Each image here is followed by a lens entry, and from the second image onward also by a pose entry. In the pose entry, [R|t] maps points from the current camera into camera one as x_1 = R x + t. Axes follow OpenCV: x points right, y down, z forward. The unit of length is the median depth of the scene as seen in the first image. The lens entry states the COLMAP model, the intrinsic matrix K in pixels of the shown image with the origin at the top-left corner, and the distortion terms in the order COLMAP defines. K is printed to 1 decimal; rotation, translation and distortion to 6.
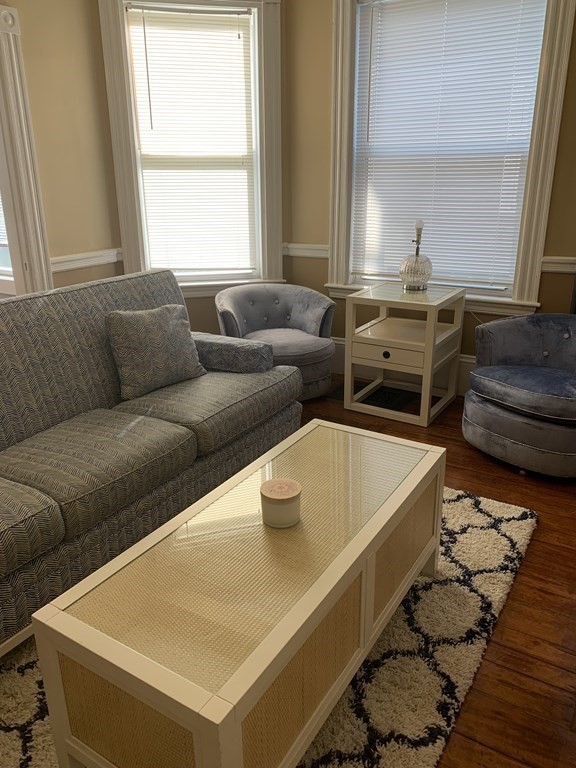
lens RADIAL K [[591.1, 0, 280.3], [0, 591.1, 371.9], [0, 0, 1]] dist [0.069696, -0.075206]
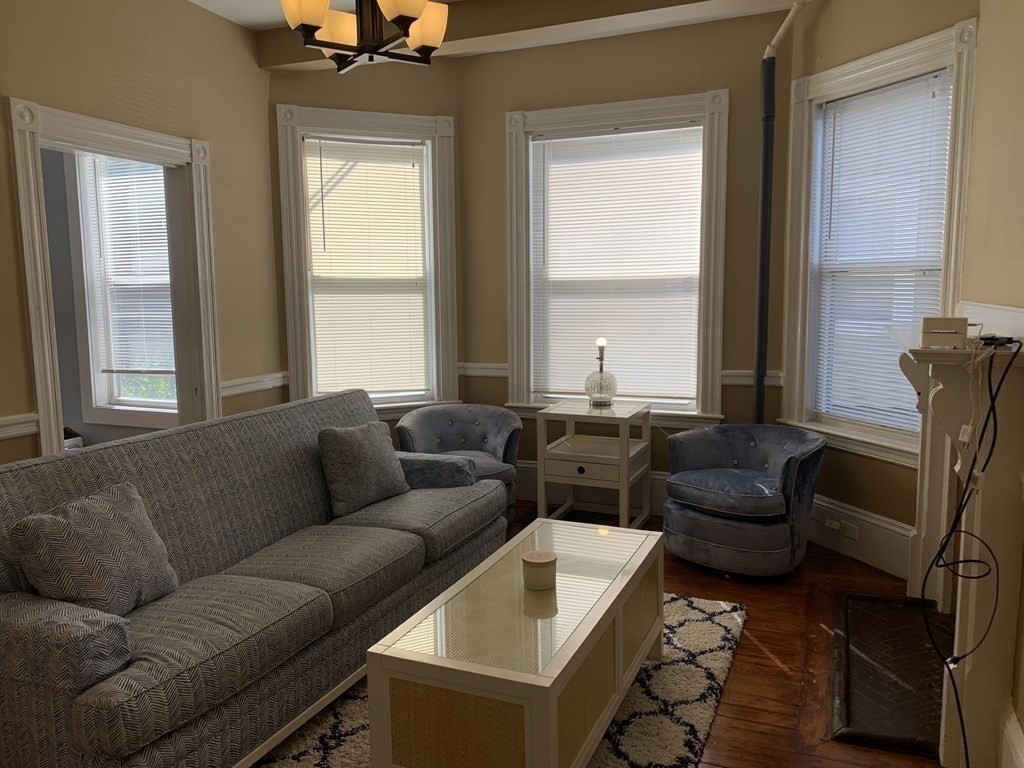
lens RADIAL K [[723.6, 0, 512.0], [0, 723.6, 384.0], [0, 0, 1]] dist [0.092789, -0.111249]
pose [[0.990620, -0.022213, 0.134830, -0.132516], [0.047384, 0.981317, -0.186473, 0.070111], [-0.128169, 0.191113, 0.973164, -0.255833]]
